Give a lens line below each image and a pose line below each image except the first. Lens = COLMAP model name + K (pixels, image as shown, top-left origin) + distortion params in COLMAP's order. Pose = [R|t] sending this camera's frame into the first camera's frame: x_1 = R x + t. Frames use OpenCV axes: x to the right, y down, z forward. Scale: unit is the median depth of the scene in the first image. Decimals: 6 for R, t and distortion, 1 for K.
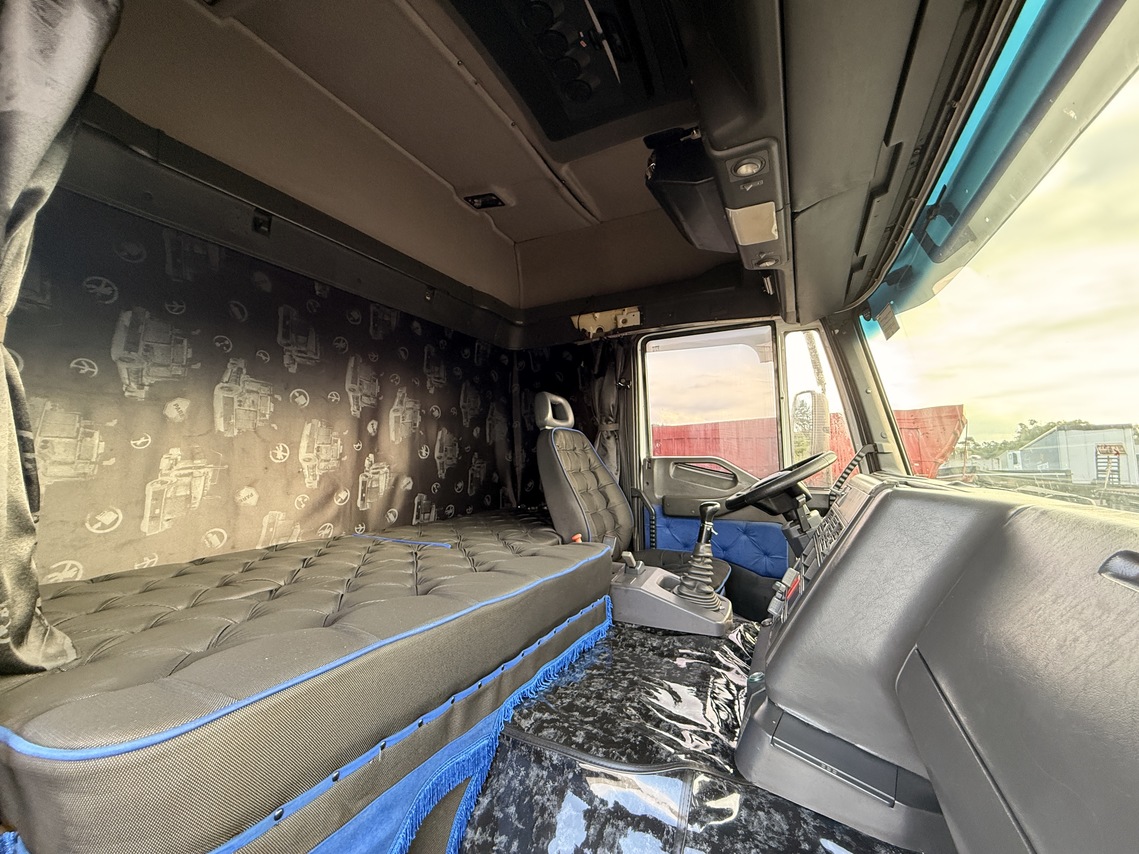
lens RADIAL K [[444.4, 0, 569.5], [0, 444.4, 427.0], [0, 0, 1]] dist [-0.000761, 0.000386]
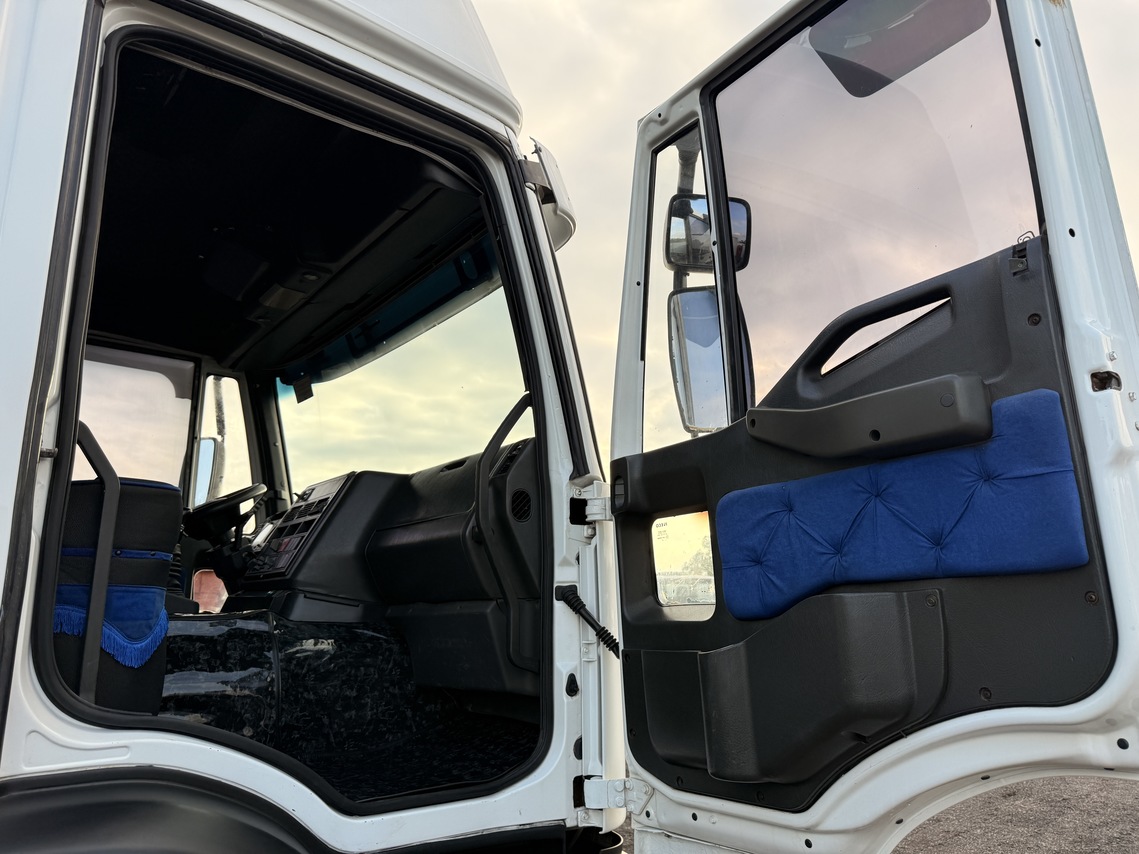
lens RADIAL K [[820.1, 0, 569.5], [0, 820.1, 427.0], [0, 0, 1]] dist [0.104457, -0.181812]
pose [[0.418120, 0.209027, 0.884015, -0.901191], [-0.050492, 0.977009, -0.207134, 0.281472], [-0.906987, 0.041971, 0.419061, -0.574153]]
